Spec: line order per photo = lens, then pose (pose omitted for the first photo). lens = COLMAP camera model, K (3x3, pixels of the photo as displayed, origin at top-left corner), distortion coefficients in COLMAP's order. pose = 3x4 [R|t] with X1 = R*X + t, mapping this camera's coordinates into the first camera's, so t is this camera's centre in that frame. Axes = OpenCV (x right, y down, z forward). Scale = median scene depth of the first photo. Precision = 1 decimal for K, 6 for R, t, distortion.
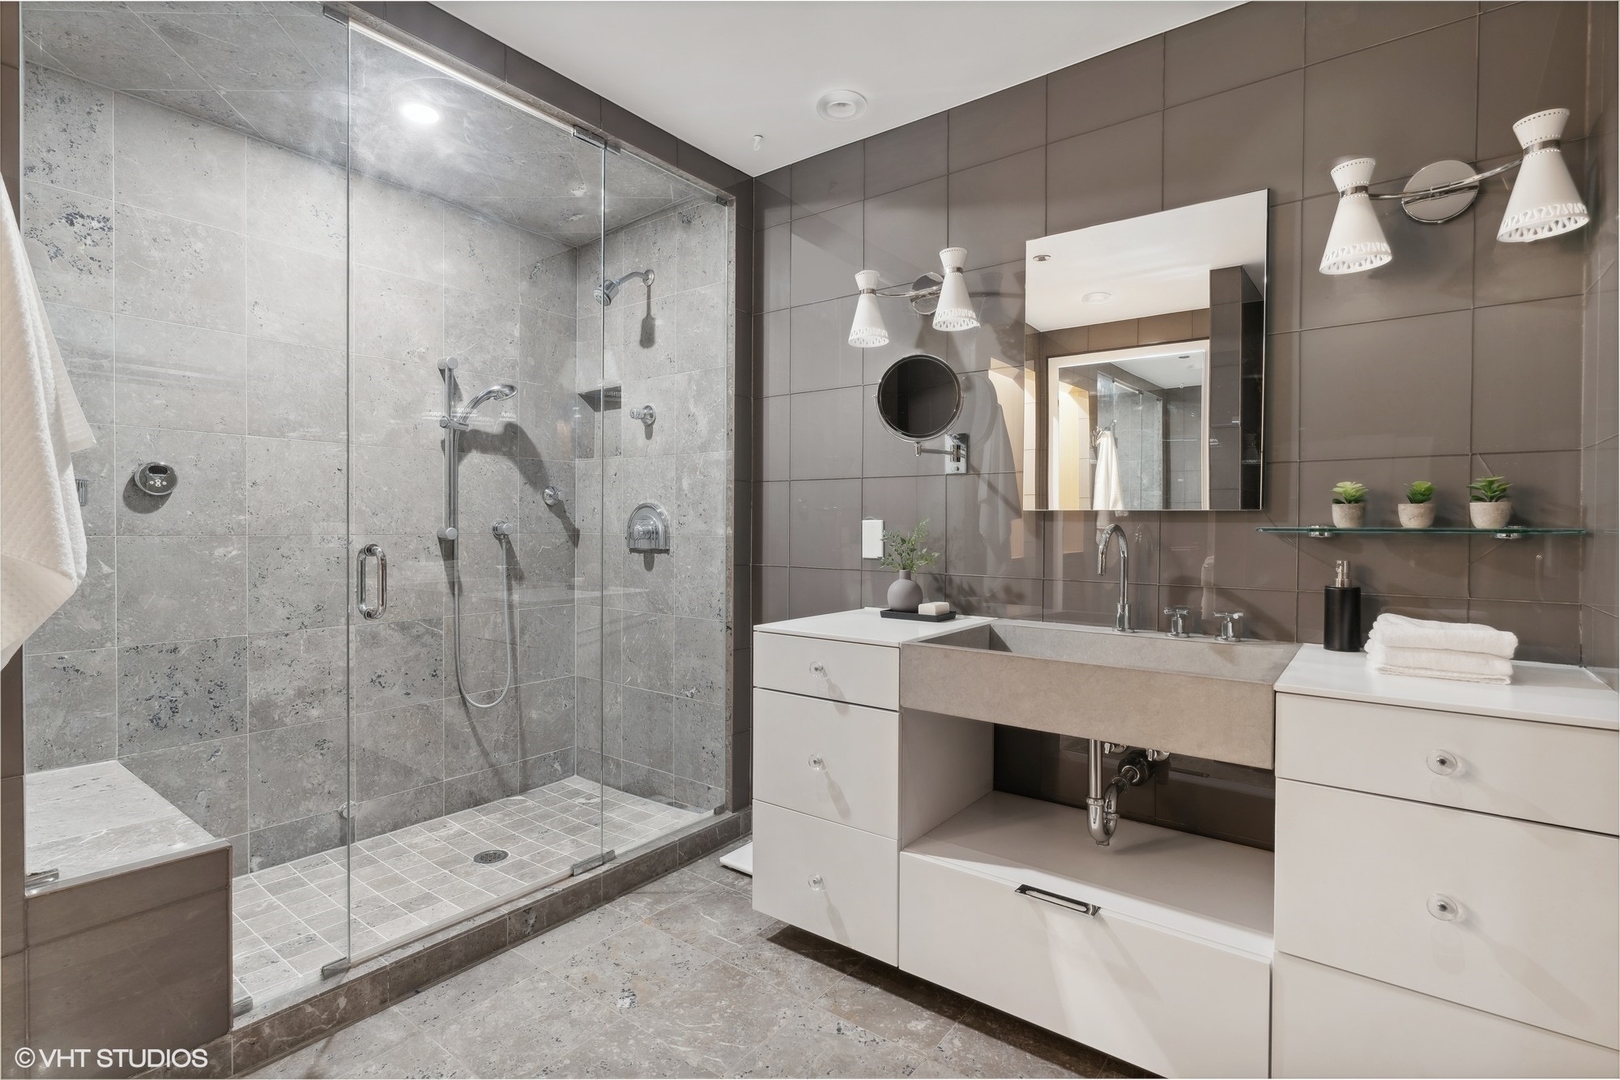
lens RADIAL K [[806.0, 0, 807.4], [0, 806.0, 533.2], [0, 0, 1]] dist [0.008334, -0.000146]
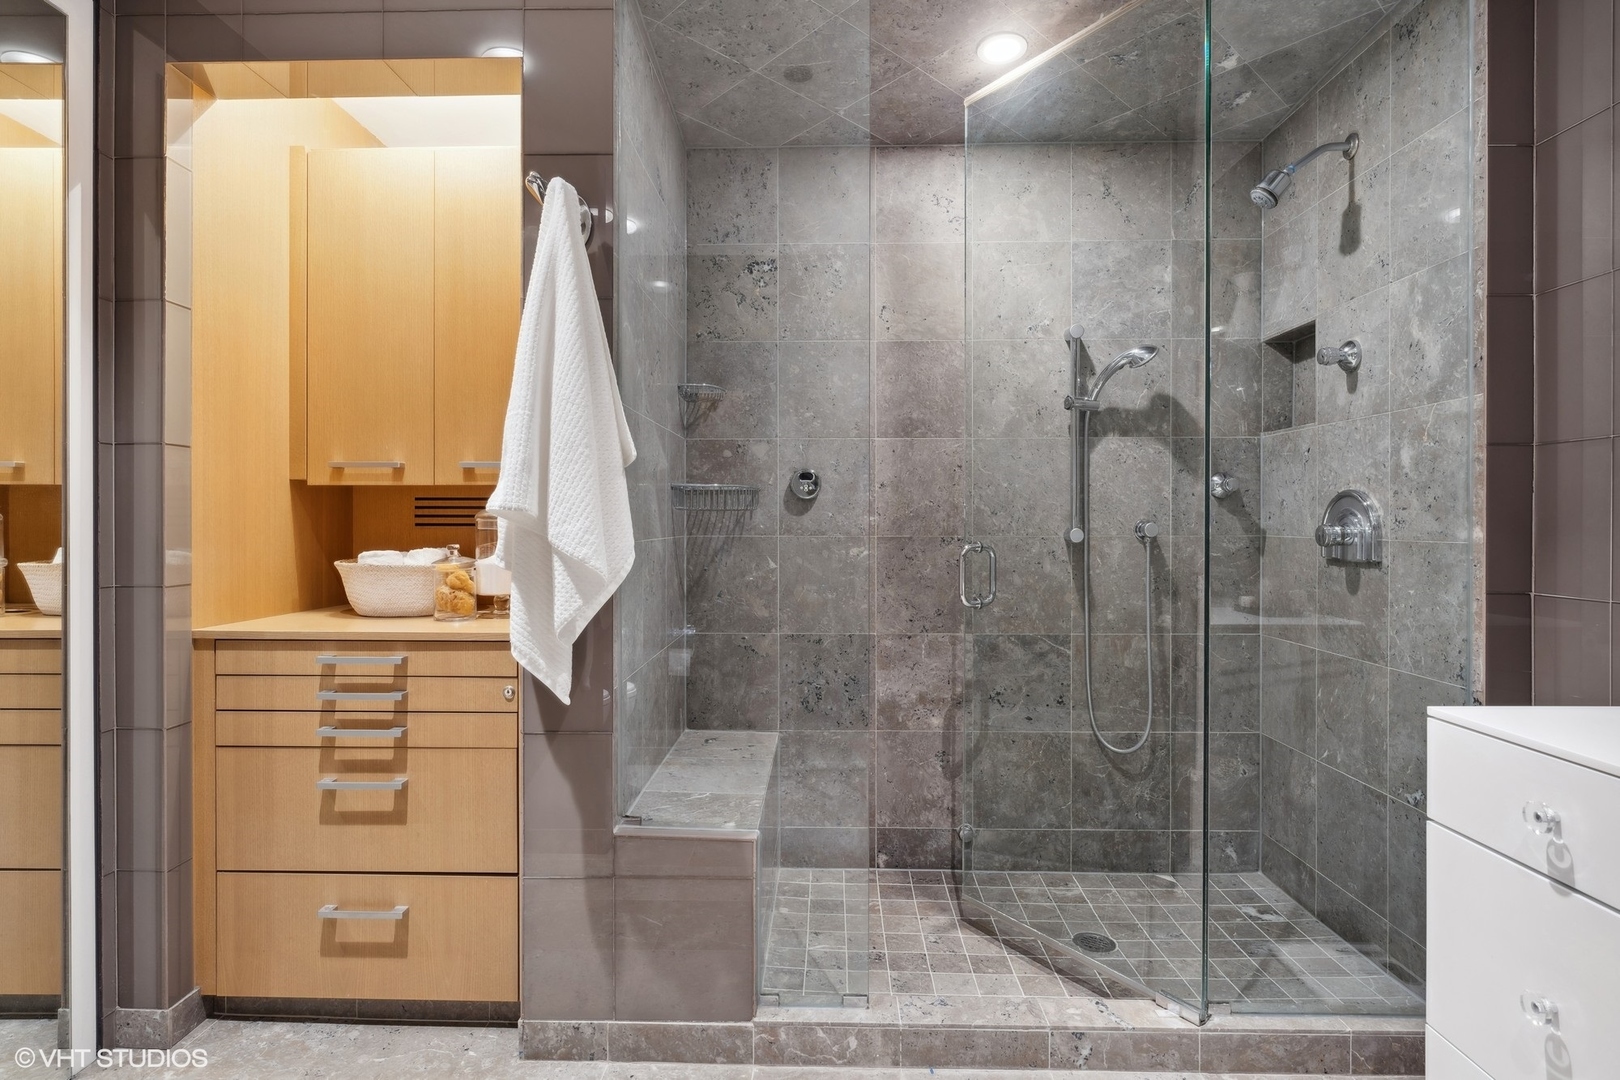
lens RADIAL K [[883.8, 0, 808.9], [0, 883.8, 526.0], [0, 0, 1]] dist [0.001037, 0.001206]
pose [[0.575460, -0.003097, -0.817824, 0.145638], [-0.004923, 0.999962, -0.007251, -0.001129], [0.817815, 0.008199, 0.575422, 0.245476]]
